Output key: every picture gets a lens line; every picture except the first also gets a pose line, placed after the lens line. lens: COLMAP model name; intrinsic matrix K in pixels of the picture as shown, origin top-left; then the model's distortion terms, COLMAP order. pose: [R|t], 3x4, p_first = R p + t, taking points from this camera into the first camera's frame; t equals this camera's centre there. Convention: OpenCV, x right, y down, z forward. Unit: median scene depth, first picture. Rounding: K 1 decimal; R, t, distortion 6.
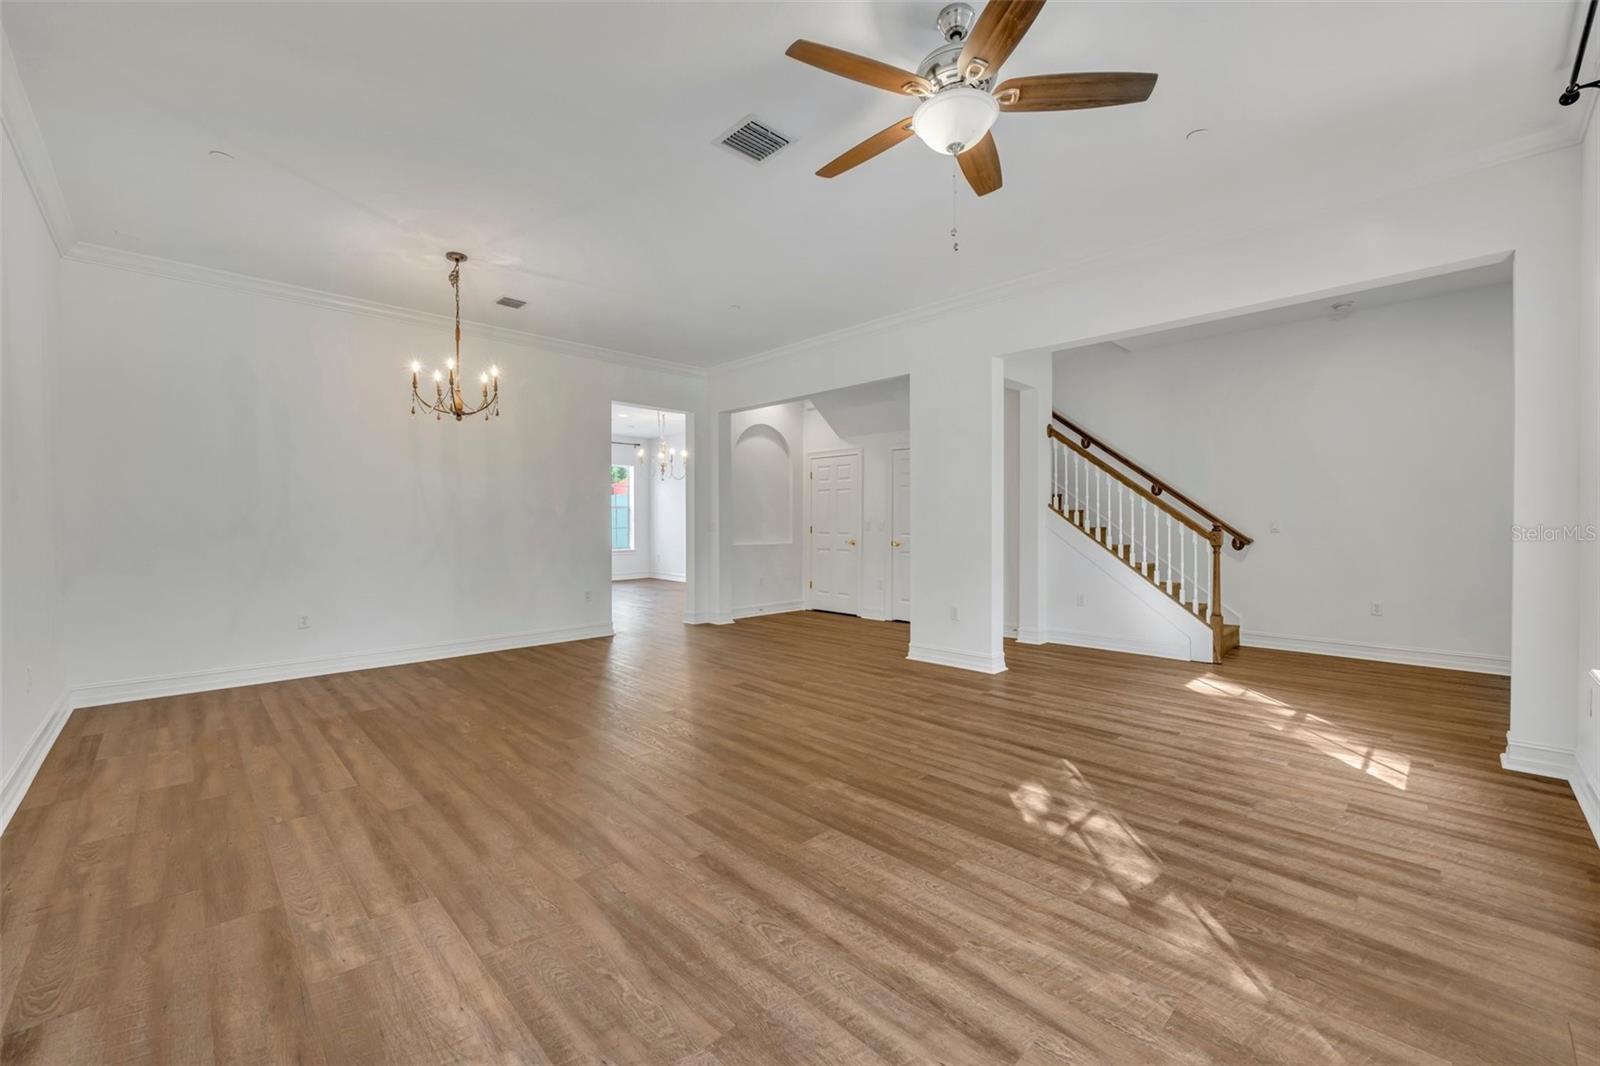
lens RADIAL K [[640.7, 0, 800.8], [0, 640.7, 524.7], [0, 0, 1]] dist [0.002971, 0.000198]
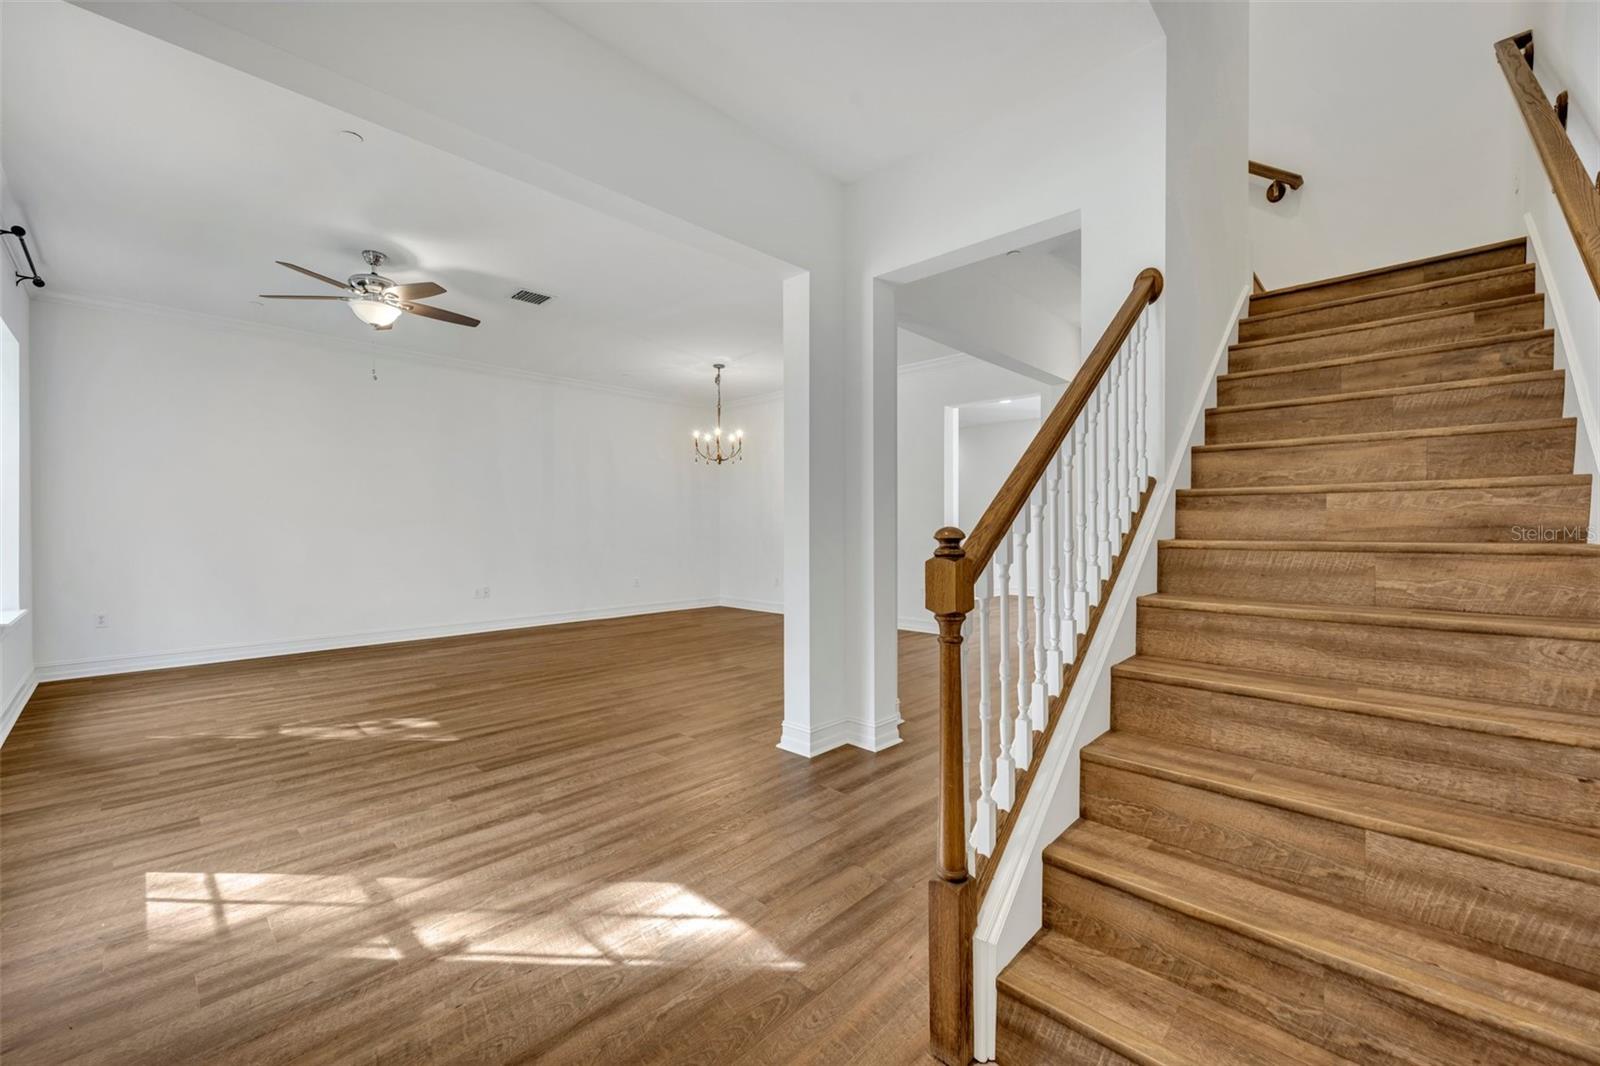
lens RADIAL K [[640.7, 0, 795.8], [0, 640.7, 531.7], [0, 0, 1]] dist [0.002971, 0.000198]
pose [[0.028080, 0.010821, -0.999547, 1.521725], [-0.005259, 0.999929, 0.010677, -0.008178], [0.999592, 0.004957, 0.028135, 1.545994]]
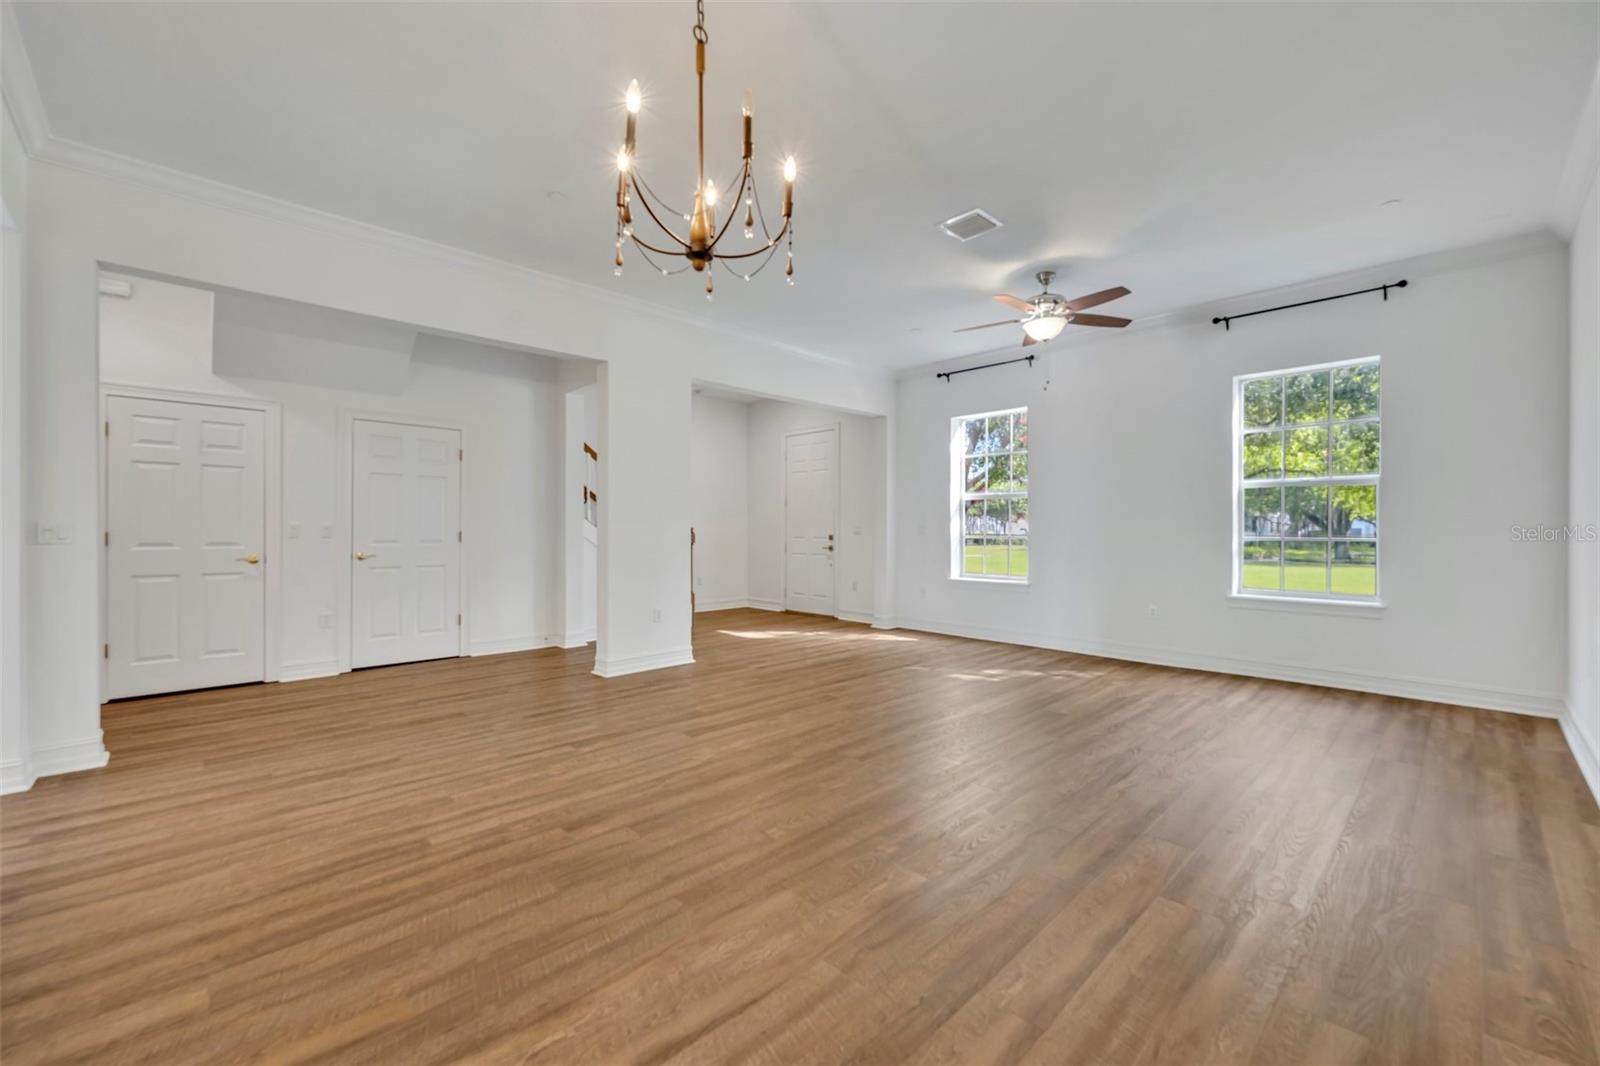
lens RADIAL K [[640.7, 0, 795.8], [0, 640.7, 529.1], [0, 0, 1]] dist [0.002971, 0.000198]
pose [[0.014204, 0.001172, 0.999898, -1.261538], [0.002737, 0.999996, -0.001211, 0.004387], [-0.999895, 0.002754, 0.014201, 1.251524]]
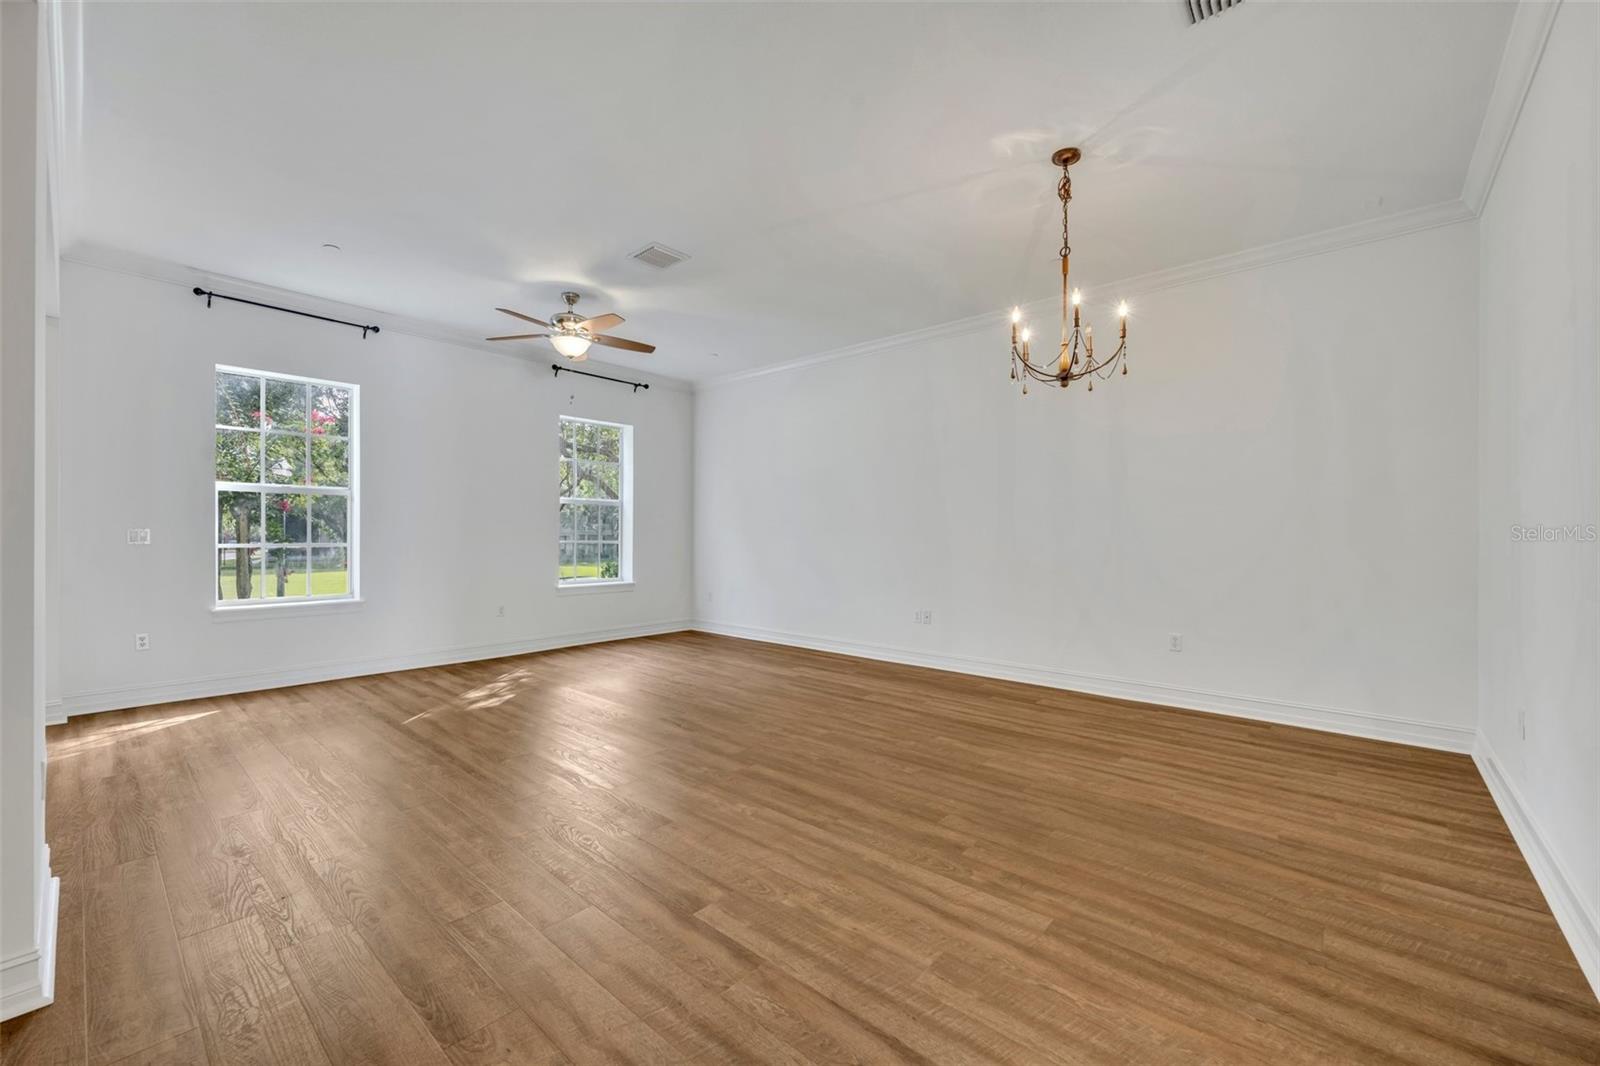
lens RADIAL K [[640.7, 0, 790.0], [0, 640.7, 536.2], [0, 0, 1]] dist [0.002971, 0.000198]
pose [[-0.997757, -0.000730, -0.066943, -0.246133], [-0.001058, 0.999988, 0.004855, -0.000781], [0.066939, 0.004915, -0.997745, 2.262306]]
